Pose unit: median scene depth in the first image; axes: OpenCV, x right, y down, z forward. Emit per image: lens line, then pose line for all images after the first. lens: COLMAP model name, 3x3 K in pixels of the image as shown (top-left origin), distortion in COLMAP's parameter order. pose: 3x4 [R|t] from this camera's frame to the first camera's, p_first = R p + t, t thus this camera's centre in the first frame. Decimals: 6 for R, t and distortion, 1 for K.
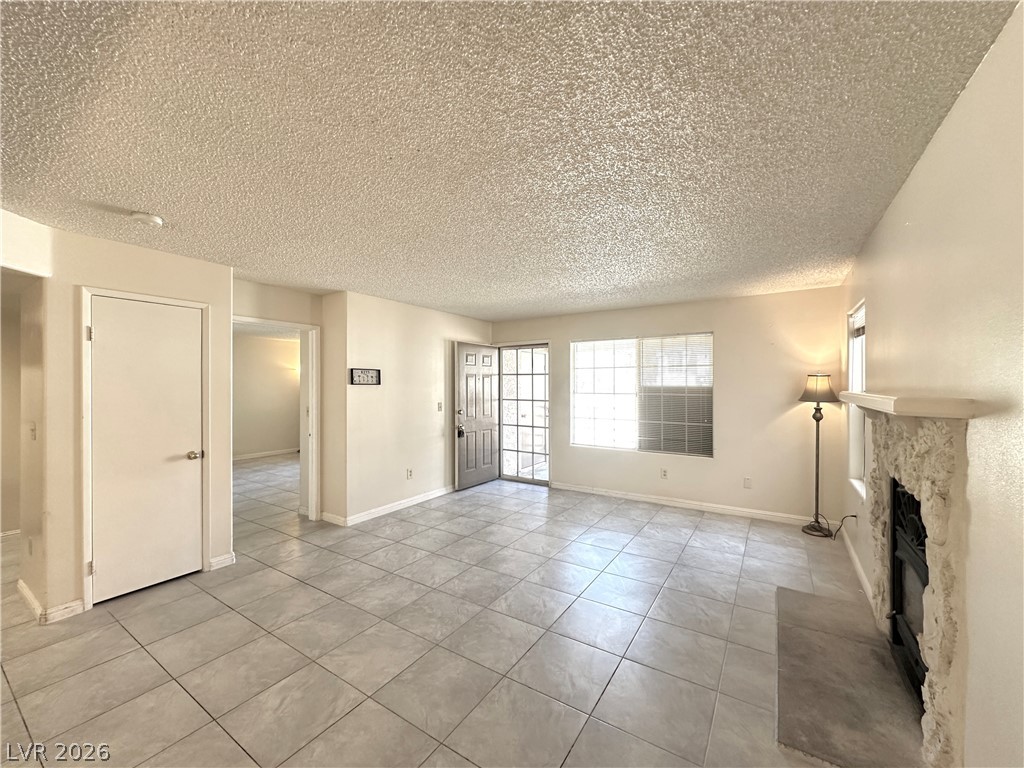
lens RADIAL K [[408.2, 0, 512.0], [0, 408.2, 384.4], [0, 0, 1]] dist [-0.002365, 0.000218]
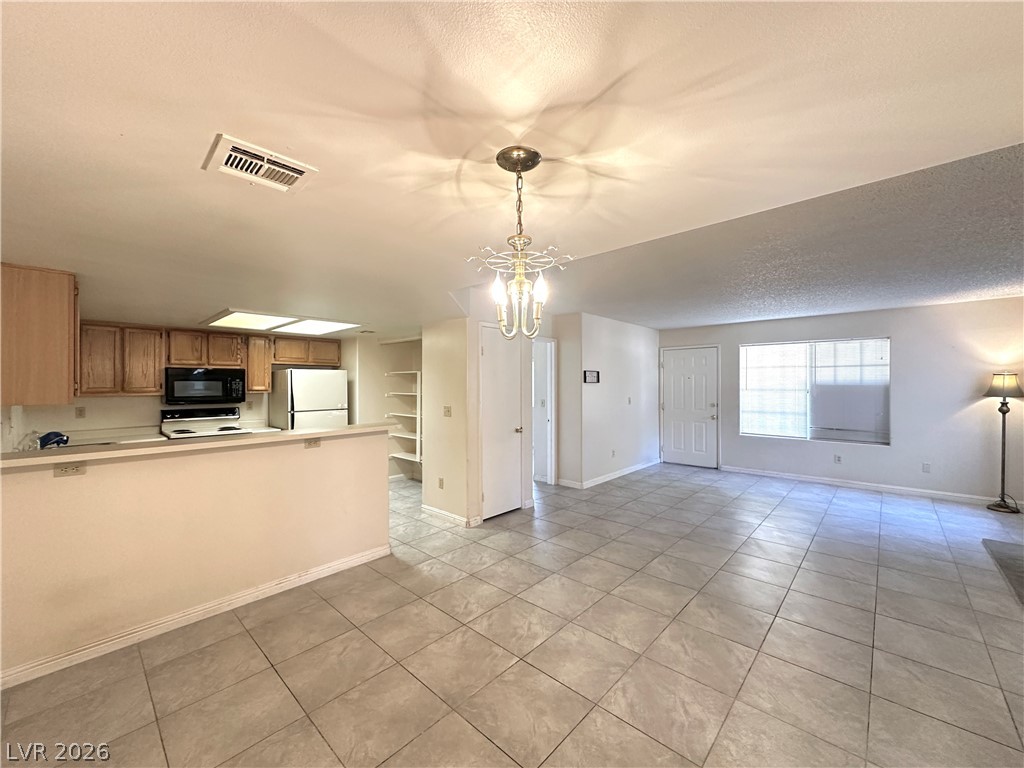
lens RADIAL K [[408.2, 0, 512.0], [0, 408.2, 384.4], [0, 0, 1]] dist [-0.002365, 0.000218]
pose [[0.985735, -0.000556, -0.168306, -0.433309], [0.001044, 0.999996, 0.002811, 0.001980], [0.168304, -0.002947, 0.985731, -0.374720]]
